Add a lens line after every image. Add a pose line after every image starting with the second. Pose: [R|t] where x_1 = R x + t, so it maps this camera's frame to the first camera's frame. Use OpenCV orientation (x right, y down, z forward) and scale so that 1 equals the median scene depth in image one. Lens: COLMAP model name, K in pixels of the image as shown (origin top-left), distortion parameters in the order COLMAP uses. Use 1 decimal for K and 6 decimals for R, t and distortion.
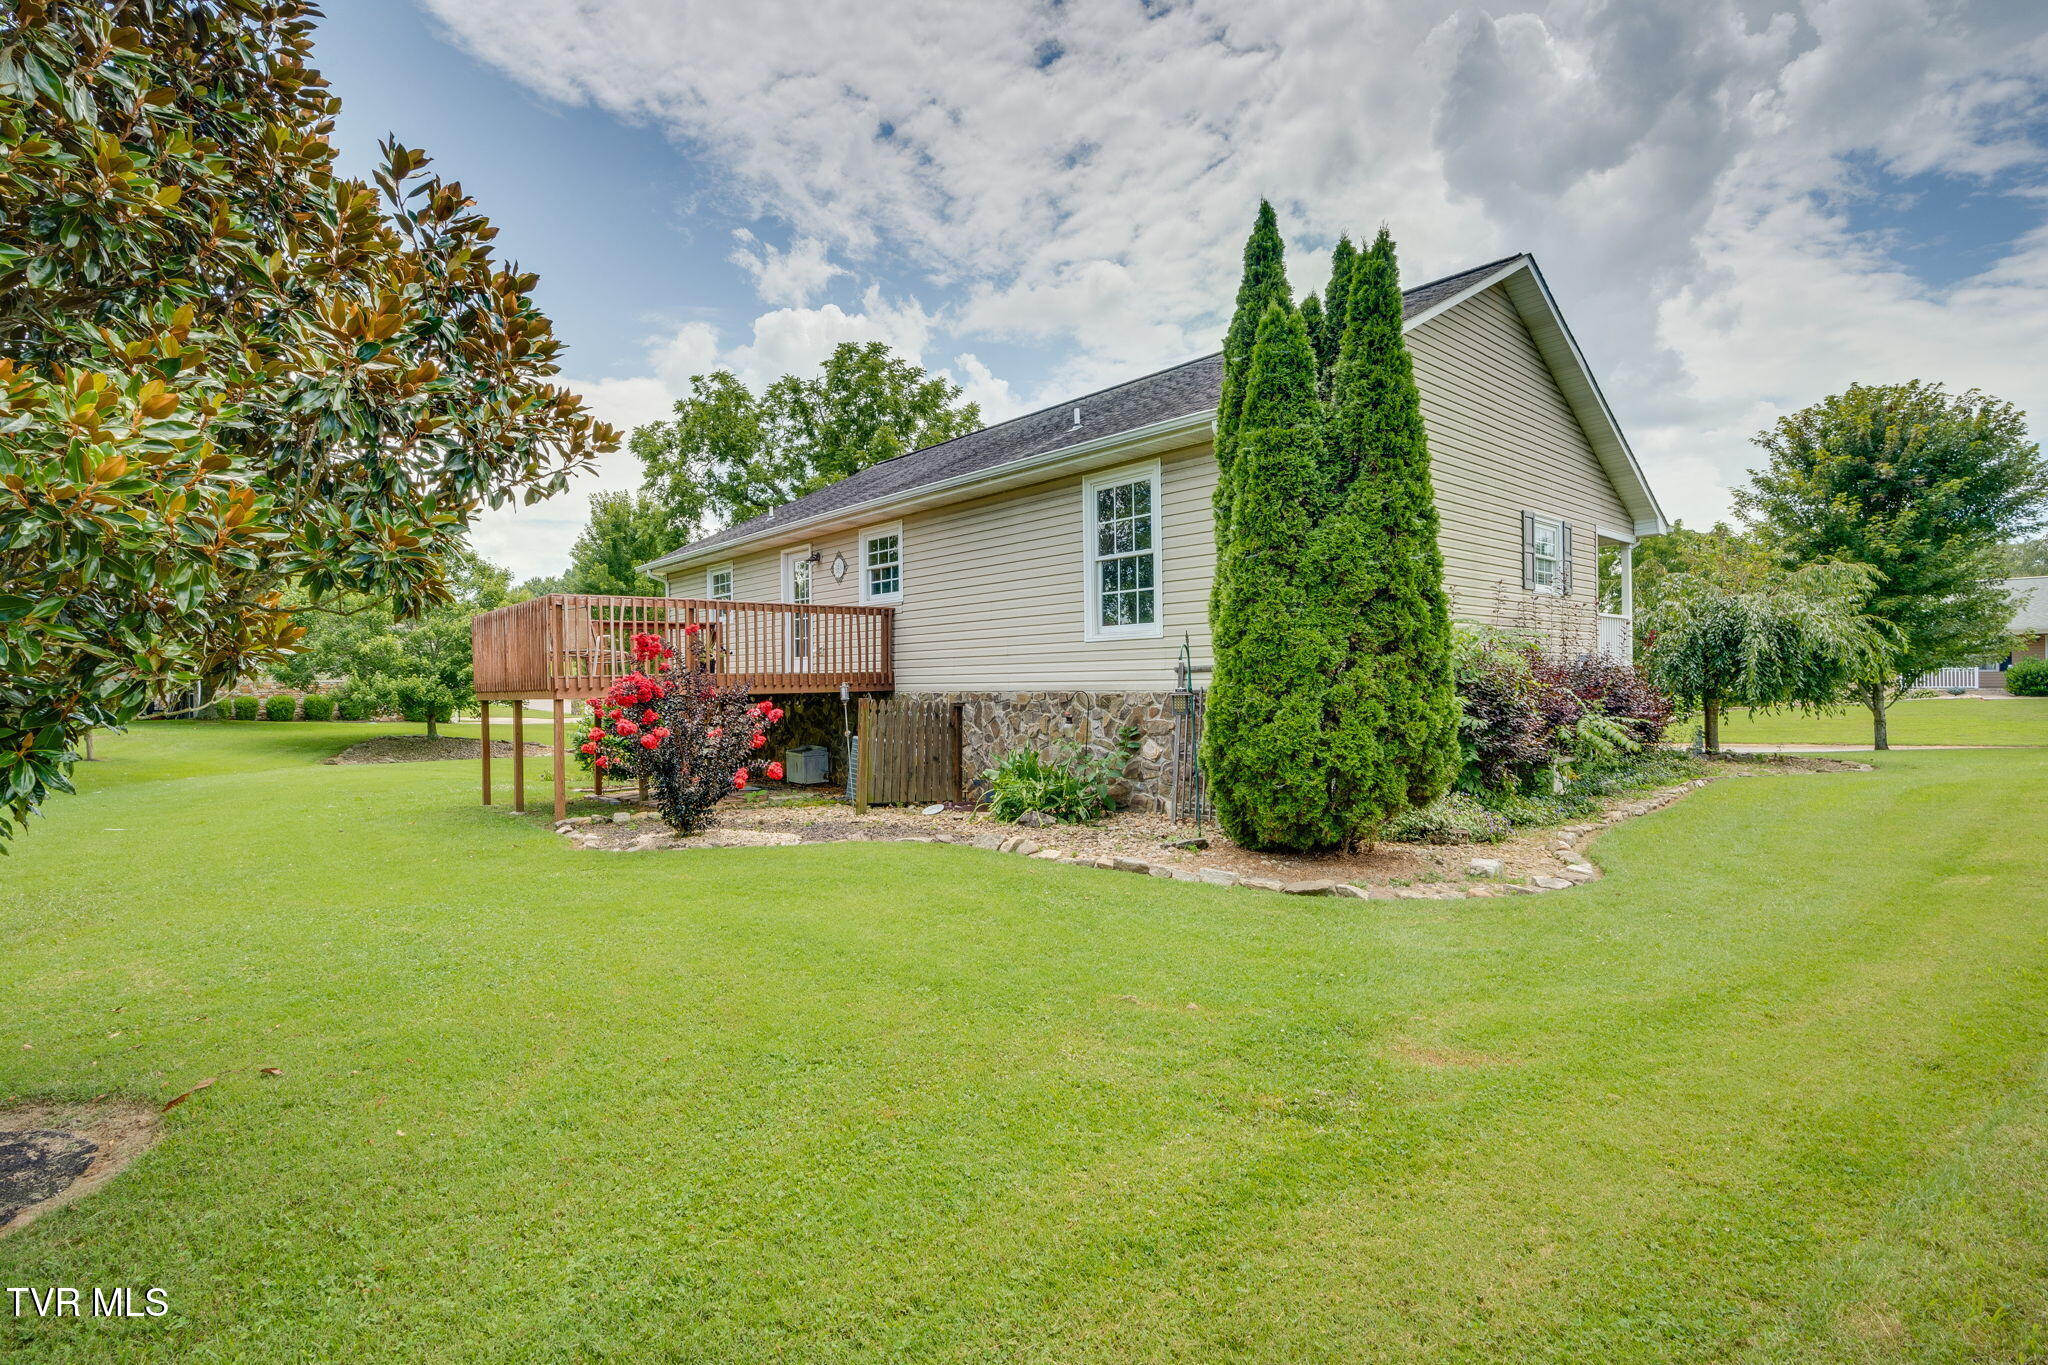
lens RADIAL K [[936.6, 0, 1026.7], [0, 936.6, 687.7], [0, 0, 1]] dist [-0.010921, 0.001129]
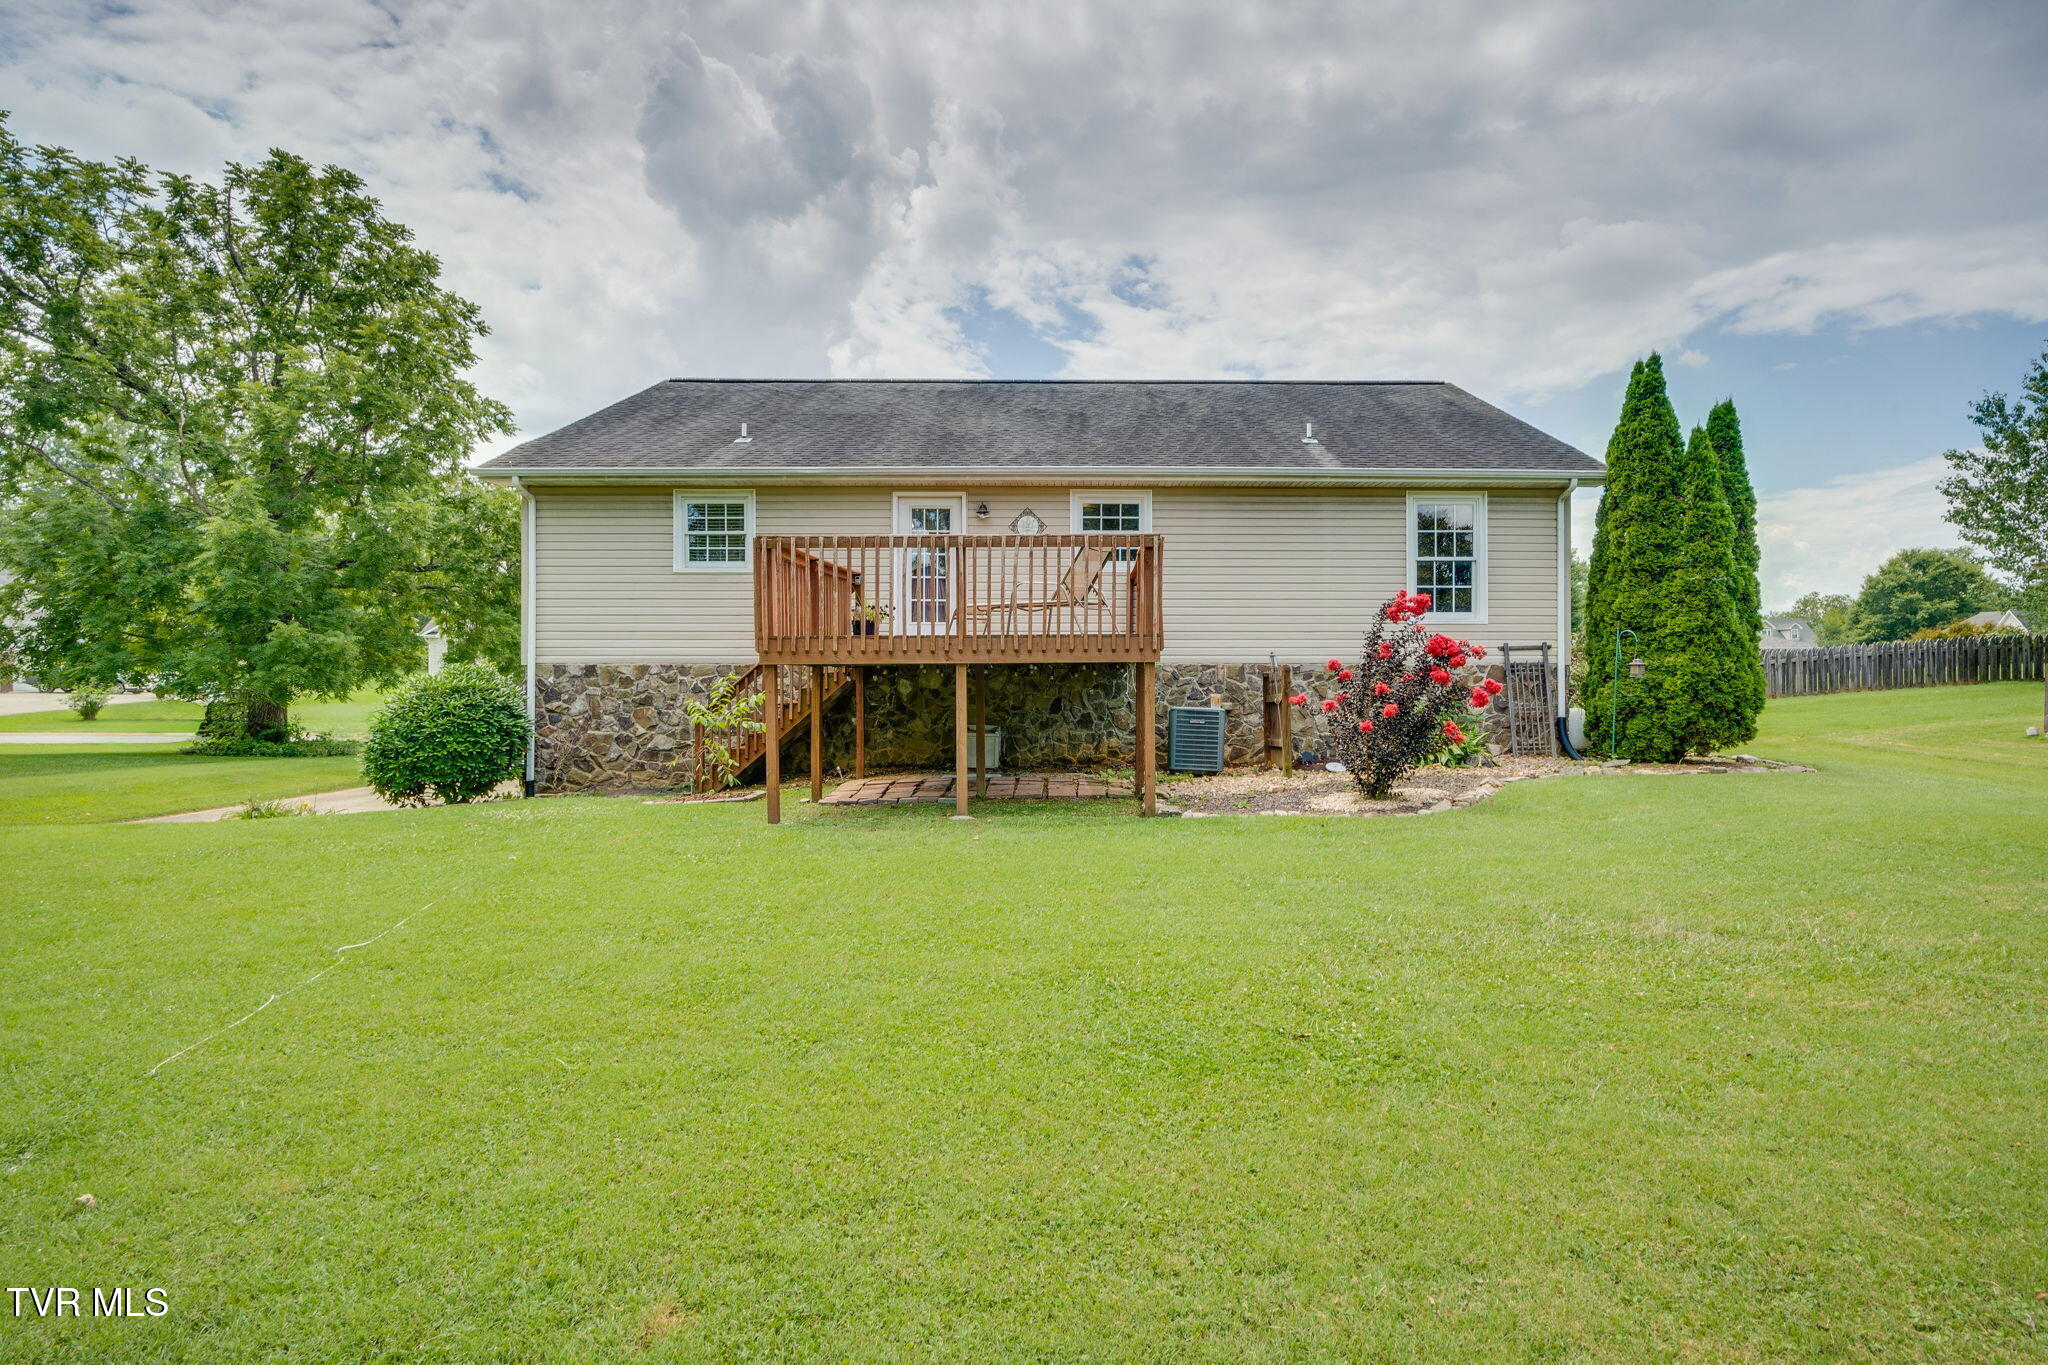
lens RADIAL K [[936.6, 0, 1026.6], [0, 936.6, 671.9], [0, 0, 1]] dist [-0.010921, 0.001129]
pose [[0.667119, 0.005134, 0.744934, -0.857959], [-0.004685, 0.999985, -0.002695, 0.014984], [-0.744936, -0.001692, 0.667133, 0.390725]]
